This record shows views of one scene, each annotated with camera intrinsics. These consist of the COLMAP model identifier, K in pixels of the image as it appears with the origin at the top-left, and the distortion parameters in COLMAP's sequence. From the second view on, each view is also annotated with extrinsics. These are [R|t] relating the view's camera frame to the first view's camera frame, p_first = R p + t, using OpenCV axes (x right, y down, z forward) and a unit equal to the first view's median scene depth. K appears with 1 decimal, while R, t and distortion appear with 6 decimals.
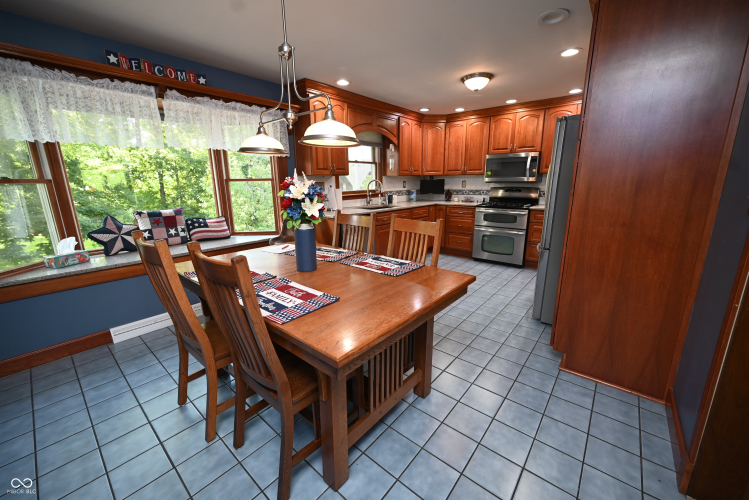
lens RADIAL K [[292.1, 0, 374.5], [0, 292.1, 250.2], [0, 0, 1]] dist [-0.001396, 0.000089]
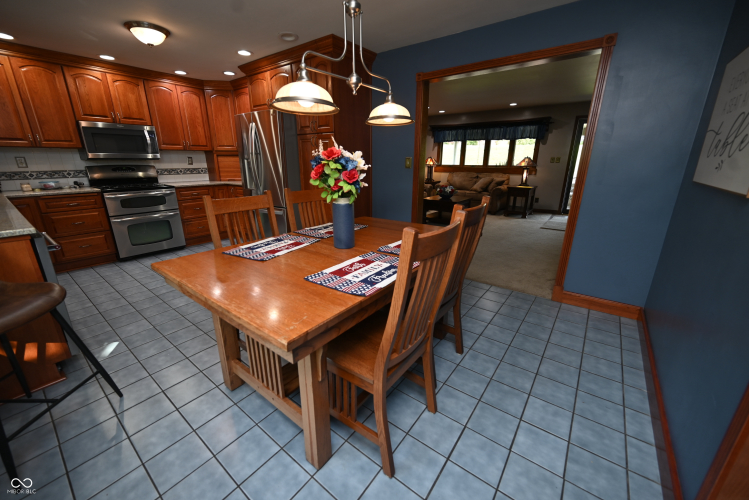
lens RADIAL K [[292.1, 0, 378.8], [0, 292.1, 246.1], [0, 0, 1]] dist [-0.001396, 0.000089]
pose [[-0.060654, -0.275248, 0.959458, -1.018549], [0.234825, 0.930314, 0.281732, -0.146667], [-0.970144, 0.242392, 0.008208, 0.778965]]
